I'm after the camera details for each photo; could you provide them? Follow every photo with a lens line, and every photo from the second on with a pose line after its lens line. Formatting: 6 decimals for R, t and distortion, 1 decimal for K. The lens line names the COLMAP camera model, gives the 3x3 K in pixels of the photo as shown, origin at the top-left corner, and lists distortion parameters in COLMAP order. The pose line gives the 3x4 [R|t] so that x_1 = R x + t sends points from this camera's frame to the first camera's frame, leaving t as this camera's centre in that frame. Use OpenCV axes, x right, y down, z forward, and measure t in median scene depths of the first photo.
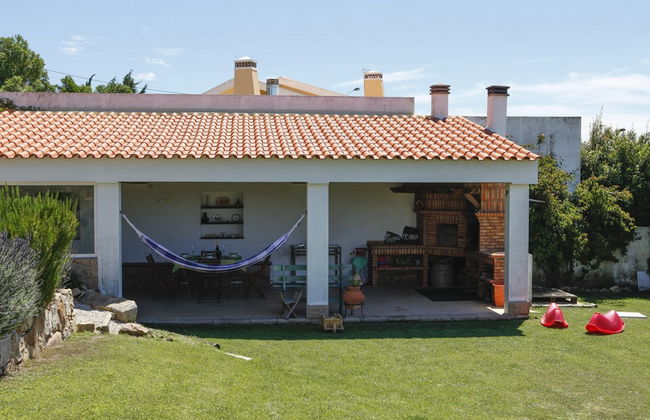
lens RADIAL K [[792.5, 0, 325.0], [0, 792.5, 210.0], [0, 0, 1]] dist [0.007619, -0.004952]
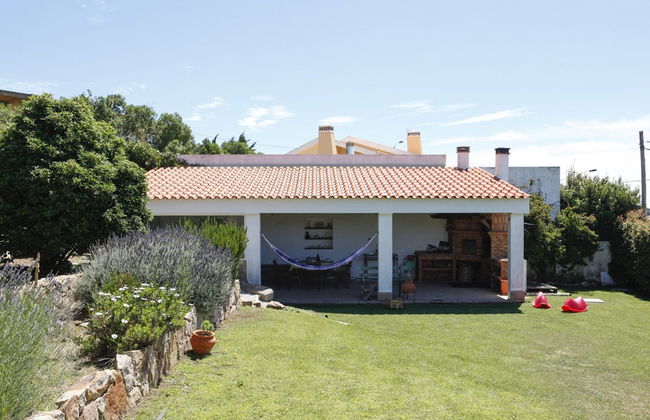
lens RADIAL K [[583.5, 0, 325.0], [0, 583.5, 210.0], [0, 0, 1]] dist [-0.037254, 0.008711]
pose [[0.996438, -0.003082, -0.084268, -0.026414], [0.000619, 0.999572, -0.029235, -0.006728], [0.084322, 0.029079, 0.996014, -0.131134]]
